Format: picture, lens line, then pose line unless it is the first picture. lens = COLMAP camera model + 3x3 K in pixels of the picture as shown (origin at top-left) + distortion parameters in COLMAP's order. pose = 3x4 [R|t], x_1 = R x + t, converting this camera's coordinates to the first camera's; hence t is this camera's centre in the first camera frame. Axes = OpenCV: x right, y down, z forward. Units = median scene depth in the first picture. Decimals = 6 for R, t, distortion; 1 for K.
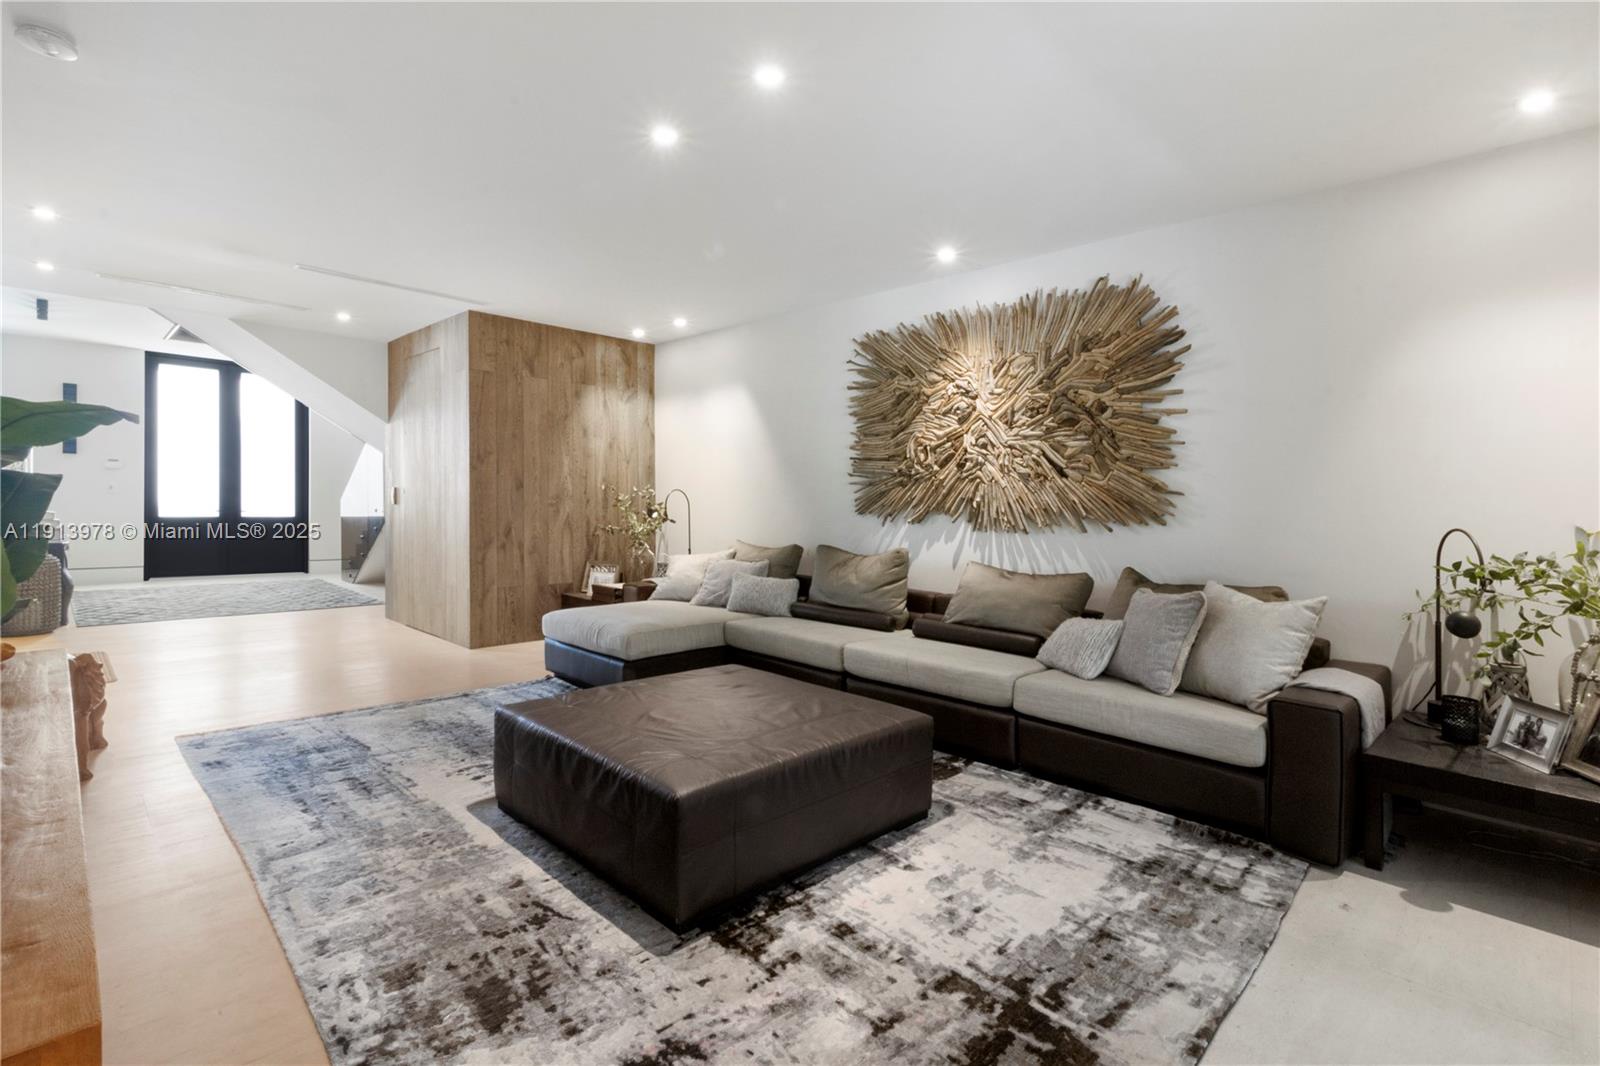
lens RADIAL K [[757.8, 0, 802.7], [0, 757.8, 501.0], [0, 0, 1]] dist [0.003558, 0.000398]
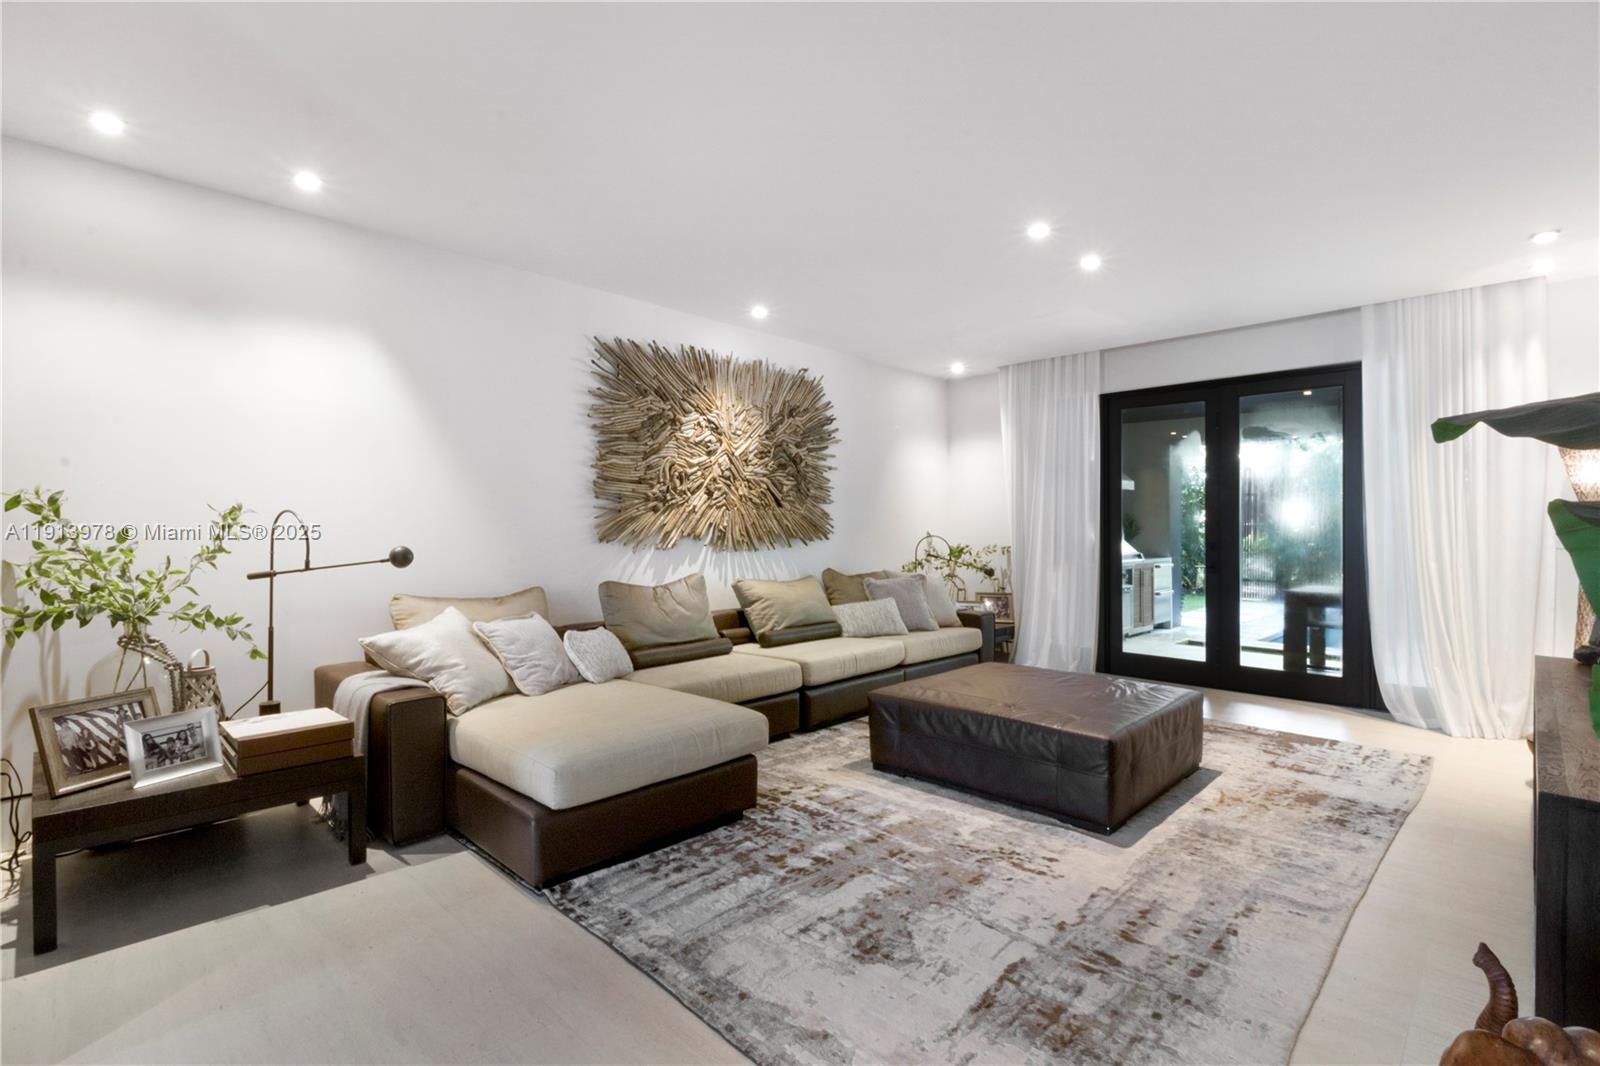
lens RADIAL K [[733.1, 0, 798.6], [0, 733.1, 512.4], [0, 0, 1]] dist [-0.000733, 0.000084]
pose [[-0.005496, 0.000578, 0.999985, -0.943247], [-0.002613, 0.999996, -0.000593, -0.021152], [-0.999981, -0.002616, -0.005494, 0.968999]]
